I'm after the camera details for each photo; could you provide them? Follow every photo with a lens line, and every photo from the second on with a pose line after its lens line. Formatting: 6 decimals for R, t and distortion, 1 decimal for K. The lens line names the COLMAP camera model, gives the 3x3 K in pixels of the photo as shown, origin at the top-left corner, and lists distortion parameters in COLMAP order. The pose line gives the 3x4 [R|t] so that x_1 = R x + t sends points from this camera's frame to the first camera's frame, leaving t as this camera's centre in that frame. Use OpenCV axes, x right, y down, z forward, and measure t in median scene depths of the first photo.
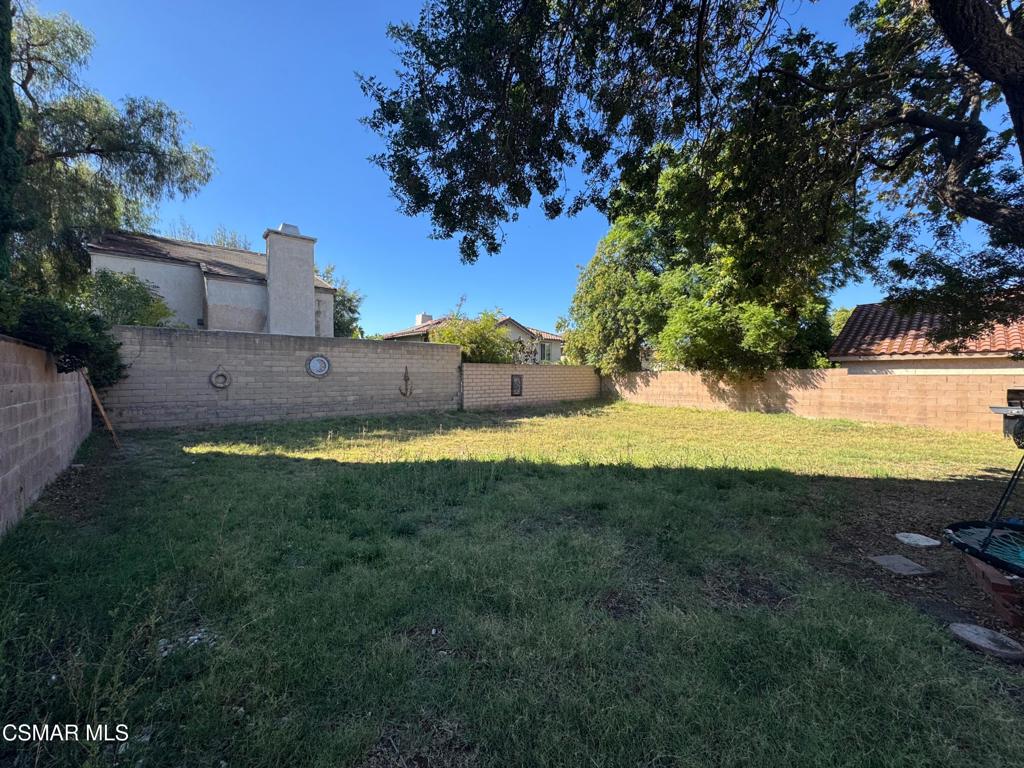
lens RADIAL K [[412.4, 0, 512.8], [0, 412.4, 385.6], [0, 0, 1]] dist [0.001402, 0.000006]
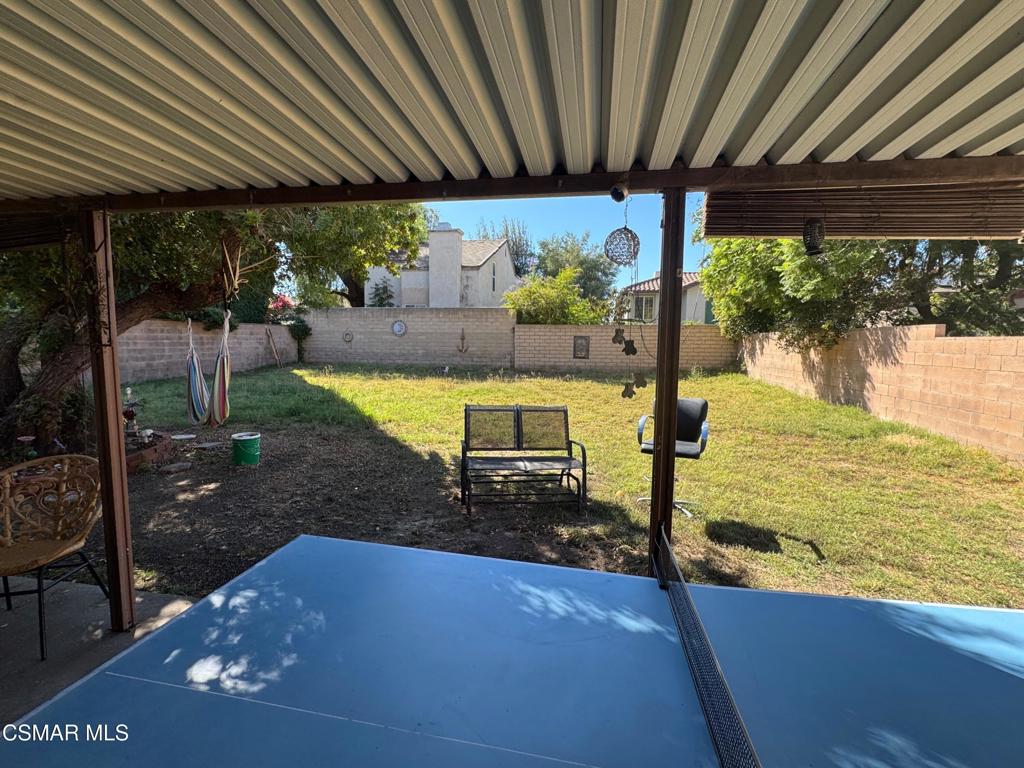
lens RADIAL K [[449.6, 0, 513.3], [0, 449.6, 379.6], [0, 0, 1]] dist [-0.001047, -0.000012]
pose [[0.630303, 0.079925, -0.772224, 0.876749], [-0.031101, 0.996488, 0.077751, -0.002385], [0.775726, -0.024990, 0.630575, 0.271639]]
